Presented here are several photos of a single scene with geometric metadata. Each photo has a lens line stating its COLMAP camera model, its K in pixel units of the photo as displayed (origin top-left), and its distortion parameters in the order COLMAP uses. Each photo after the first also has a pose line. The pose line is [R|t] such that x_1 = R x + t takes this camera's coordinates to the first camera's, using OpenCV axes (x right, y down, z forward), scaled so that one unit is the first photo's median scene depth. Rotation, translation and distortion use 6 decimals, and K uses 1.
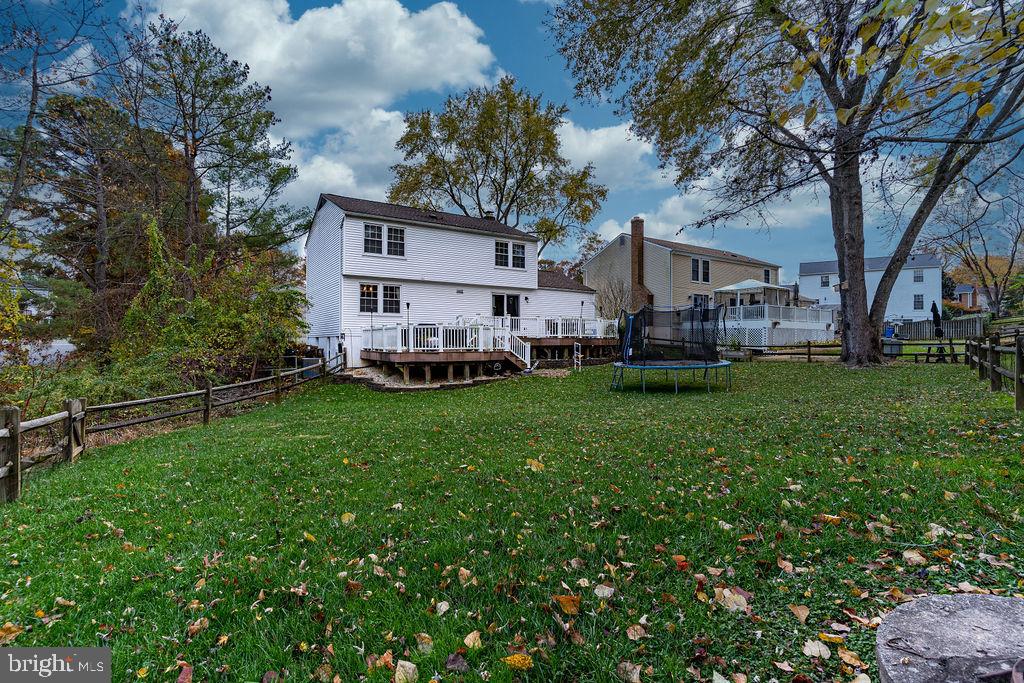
lens RADIAL K [[490.2, 0, 512.1], [0, 490.2, 338.8], [0, 0, 1]] dist [0.004079, -0.000423]
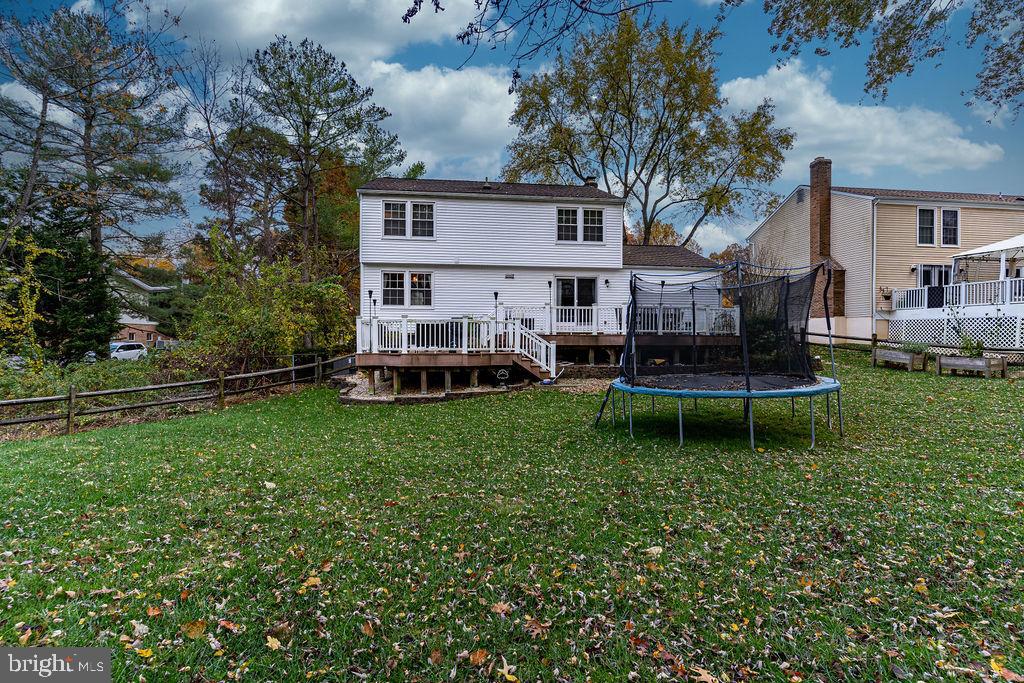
lens RADIAL K [[490.2, 0, 512.1], [0, 490.2, 338.8], [0, 0, 1]] dist [0.004079, -0.000423]
pose [[0.900705, 0.003294, -0.434418, 0.242976], [0.000348, 0.999965, 0.008304, -0.001823], [0.434430, -0.007630, 0.900673, 0.284340]]
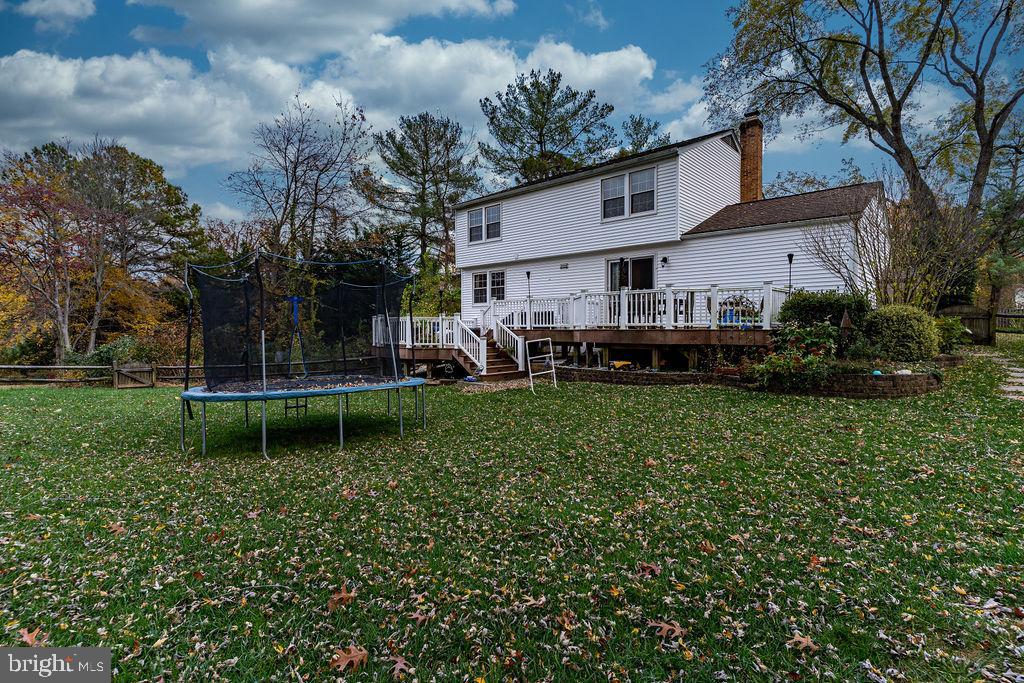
lens RADIAL K [[490.2, 0, 512.1], [0, 490.2, 338.8], [0, 0, 1]] dist [0.004079, -0.000423]
pose [[0.261888, 0.017900, -0.964932, 0.589057], [0.008826, 0.999742, 0.020941, -0.003257], [0.965058, -0.014001, 0.261663, 0.728806]]
